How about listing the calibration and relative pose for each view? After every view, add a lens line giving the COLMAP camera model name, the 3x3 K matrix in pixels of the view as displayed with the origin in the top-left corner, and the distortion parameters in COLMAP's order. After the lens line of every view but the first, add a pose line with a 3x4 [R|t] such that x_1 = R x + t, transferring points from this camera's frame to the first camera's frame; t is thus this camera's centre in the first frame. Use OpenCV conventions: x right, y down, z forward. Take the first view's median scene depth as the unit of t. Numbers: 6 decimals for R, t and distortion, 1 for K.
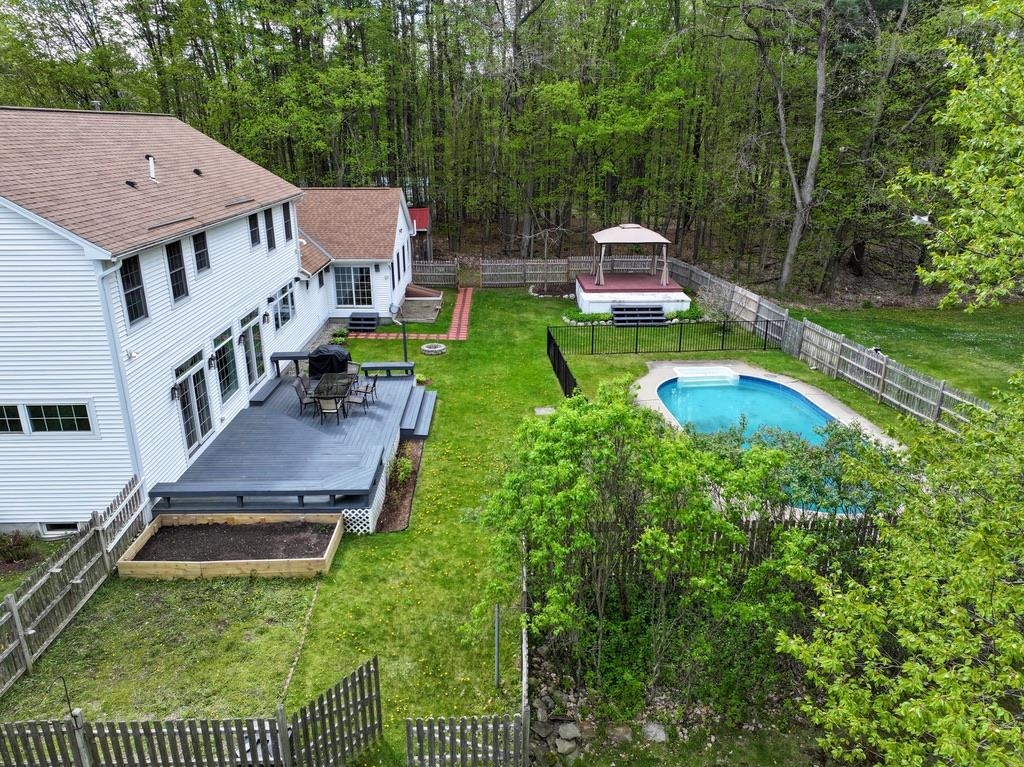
lens RADIAL K [[716.7, 0, 514.9], [0, 716.7, 384.1], [0, 0, 1]] dist [0.005045, 0.001169]
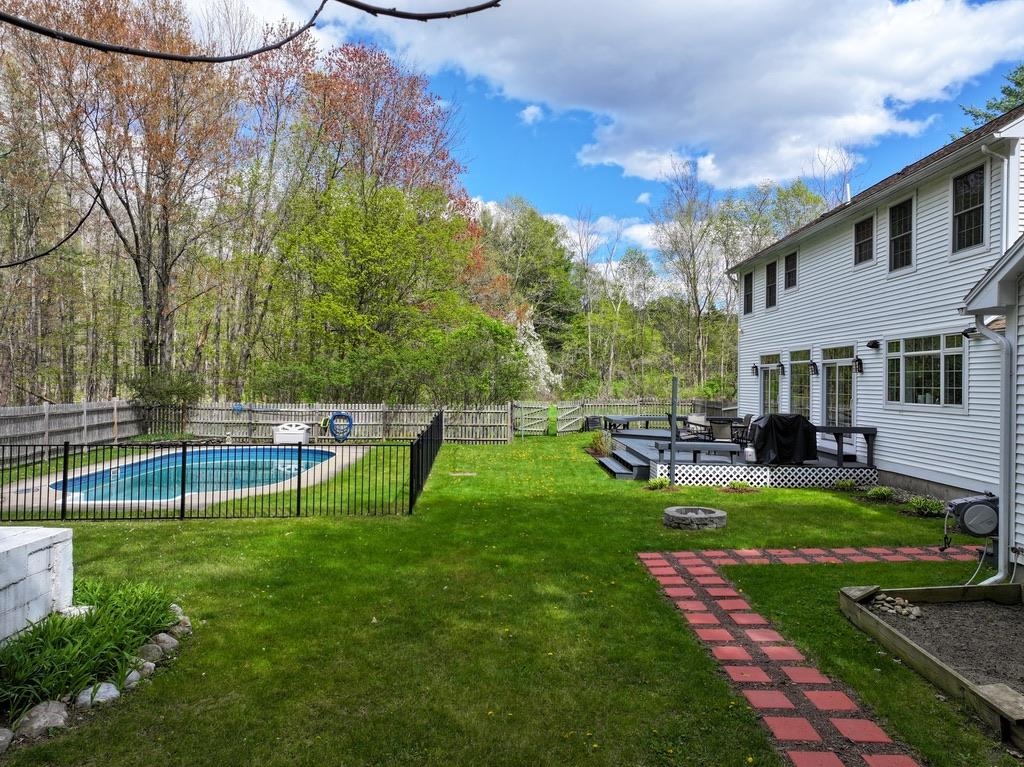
lens RADIAL K [[716.7, 0, 514.9], [0, 716.7, 384.1], [0, 0, 1]] dist [0.005045, 0.001169]
pose [[-0.999709, -0.002833, 0.023961, -0.021914], [0.005419, 0.941351, 0.337387, -0.233933], [-0.023512, 0.337418, -0.941061, 1.247126]]
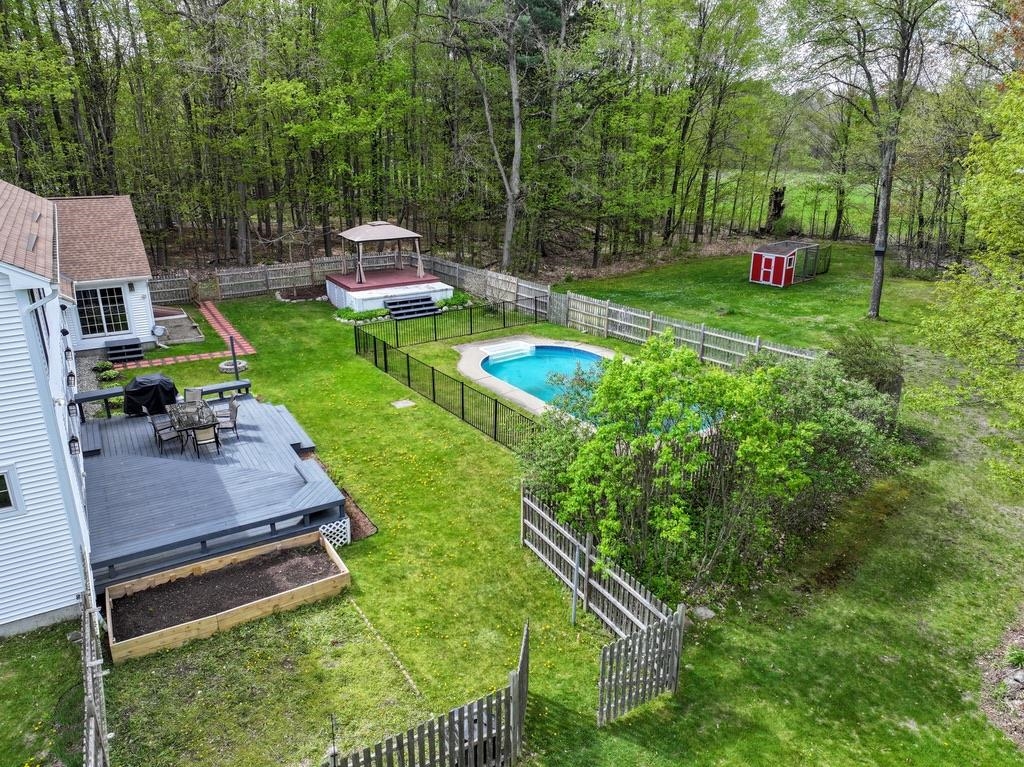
lens RADIAL K [[716.7, 0, 514.9], [0, 716.7, 384.1], [0, 0, 1]] dist [0.005045, 0.001169]
pose [[0.868657, -0.164480, 0.467314, -0.215757], [0.164212, 0.985546, 0.041639, -0.004771], [-0.467408, 0.040569, 0.883111, 0.012033]]
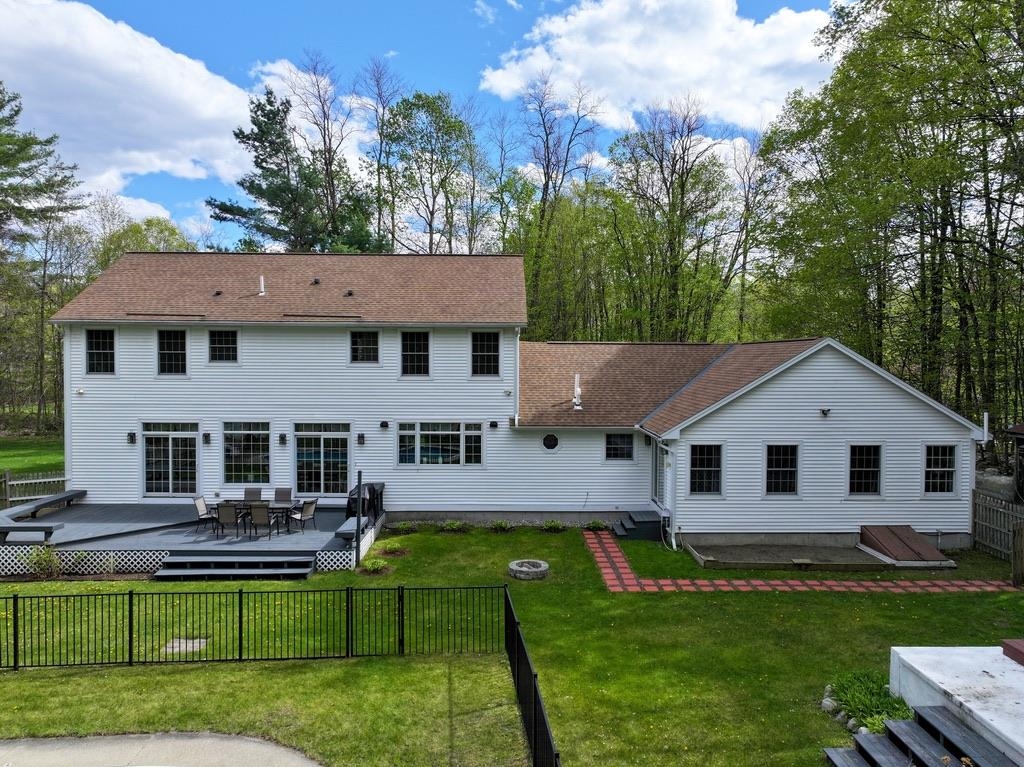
lens RADIAL K [[716.7, 0, 514.9], [0, 716.7, 384.1], [0, 0, 1]] dist [0.005045, 0.001169]
pose [[0.005633, 0.033887, -0.999410, 0.436493], [-0.339387, 0.940169, 0.029965, -0.191020], [0.940630, 0.339018, 0.016797, 0.856519]]
